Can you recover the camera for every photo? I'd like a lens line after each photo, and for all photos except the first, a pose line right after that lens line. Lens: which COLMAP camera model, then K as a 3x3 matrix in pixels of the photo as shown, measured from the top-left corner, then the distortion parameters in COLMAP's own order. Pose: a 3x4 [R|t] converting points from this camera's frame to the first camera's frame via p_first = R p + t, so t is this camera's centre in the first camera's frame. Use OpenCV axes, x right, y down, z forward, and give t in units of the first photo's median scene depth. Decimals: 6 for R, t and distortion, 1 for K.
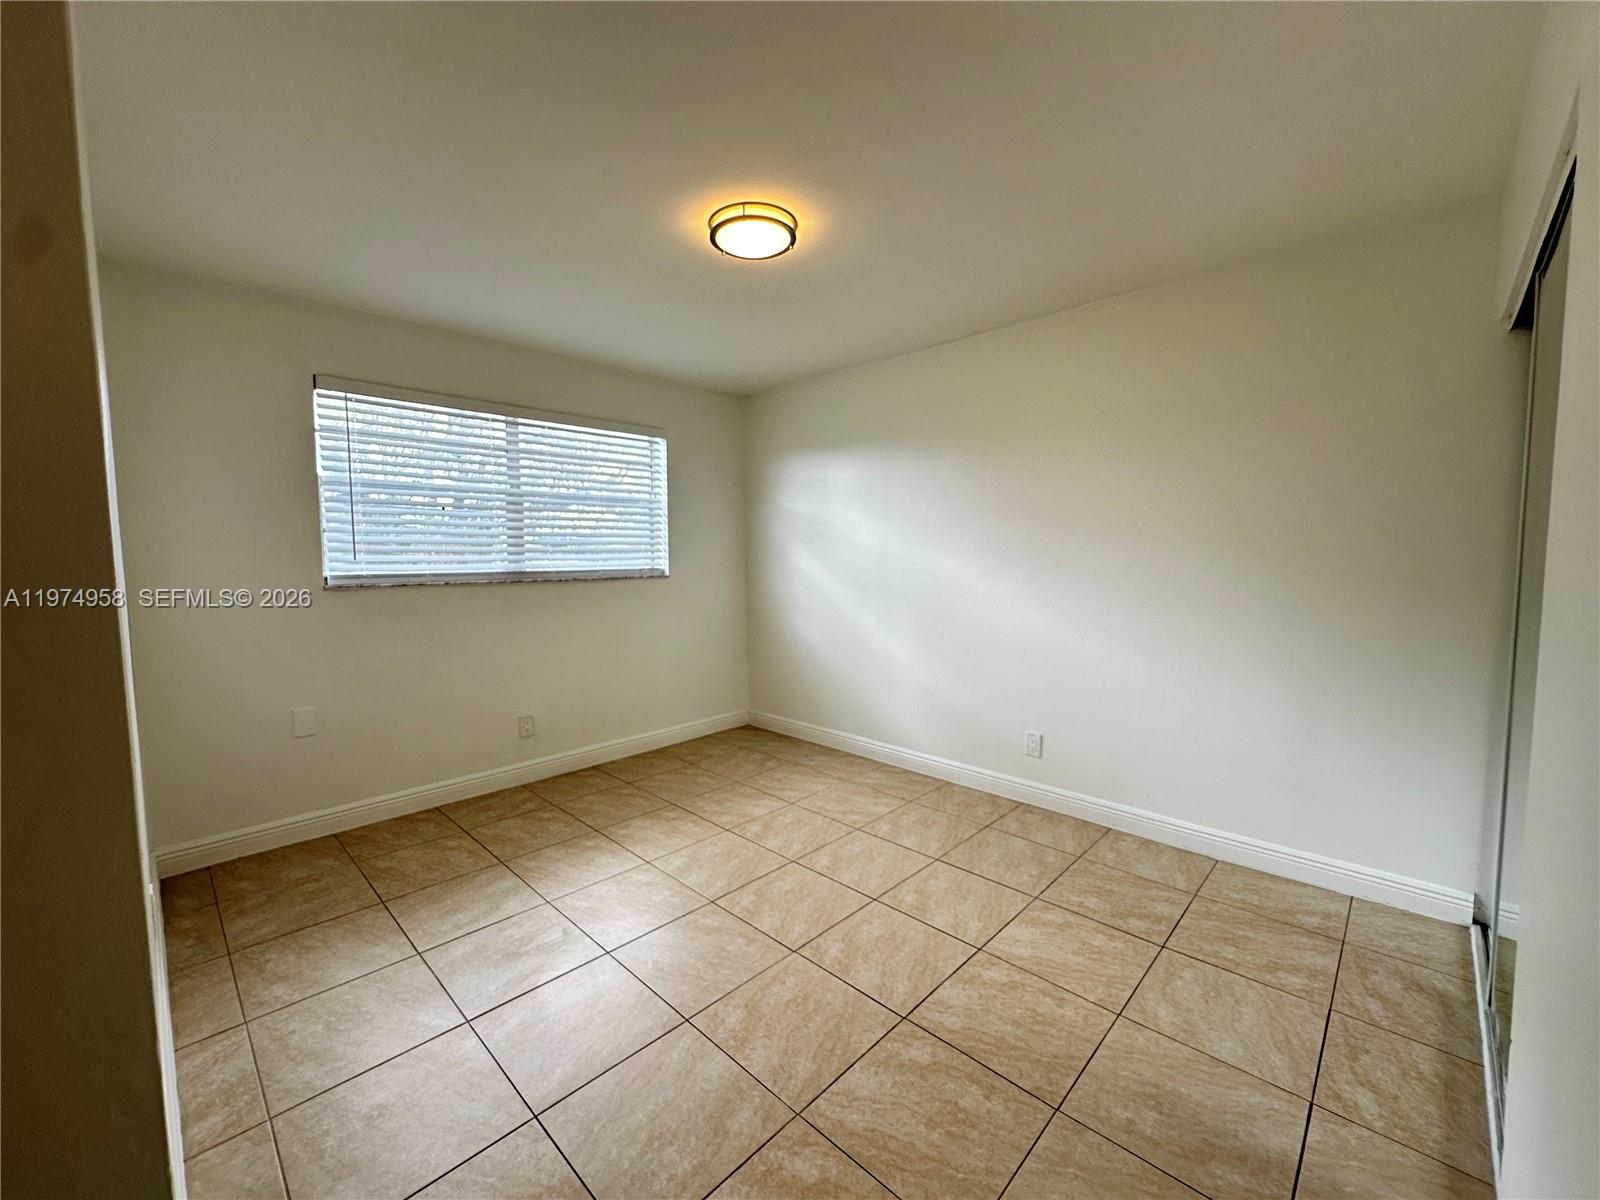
lens RADIAL K [[637.6, 0, 783.8], [0, 637.6, 604.0], [0, 0, 1]] dist [-0.002449, 0.000939]
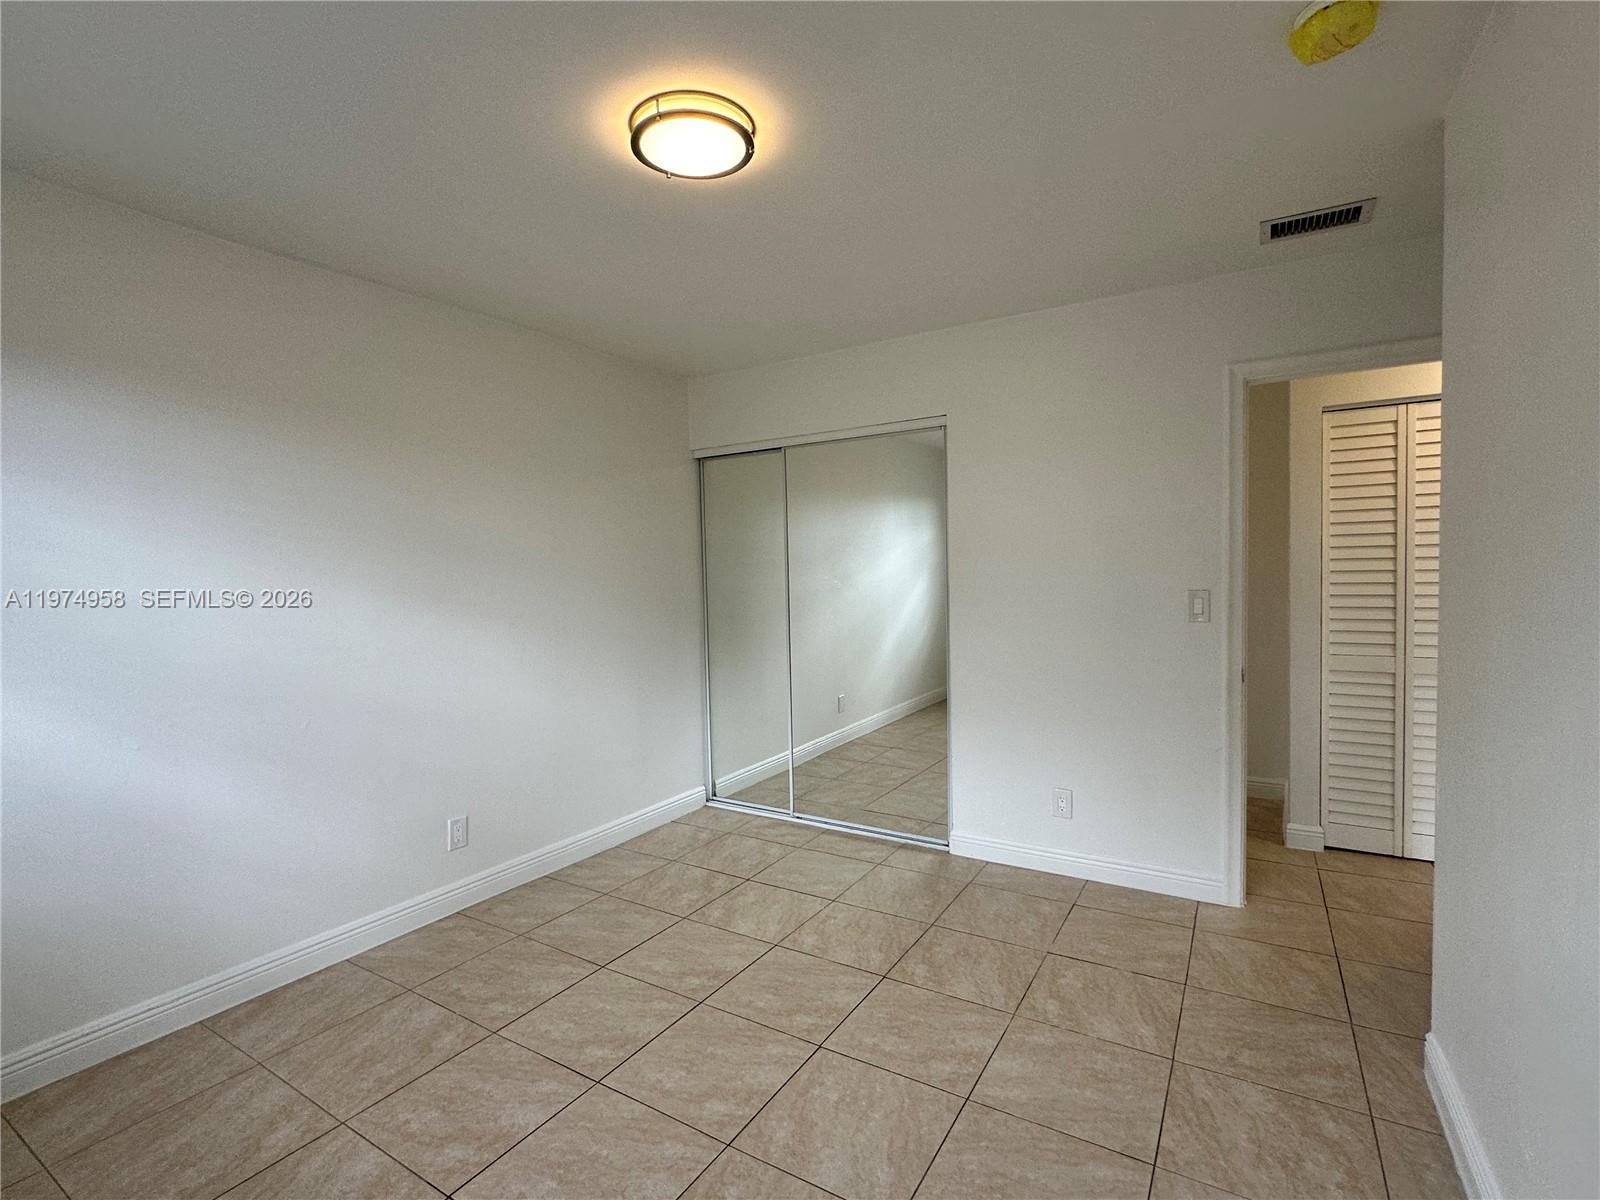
lens RADIAL K [[765.1, 0, 795.1], [0, 765.1, 608.7], [0, 0, 1]] dist [-0.000315, 0.001712]
pose [[-0.226359, -0.035591, 0.973394, -0.712674], [0.102980, 0.992857, 0.060251, -0.082432], [-0.968585, 0.113878, -0.221077, 0.880669]]
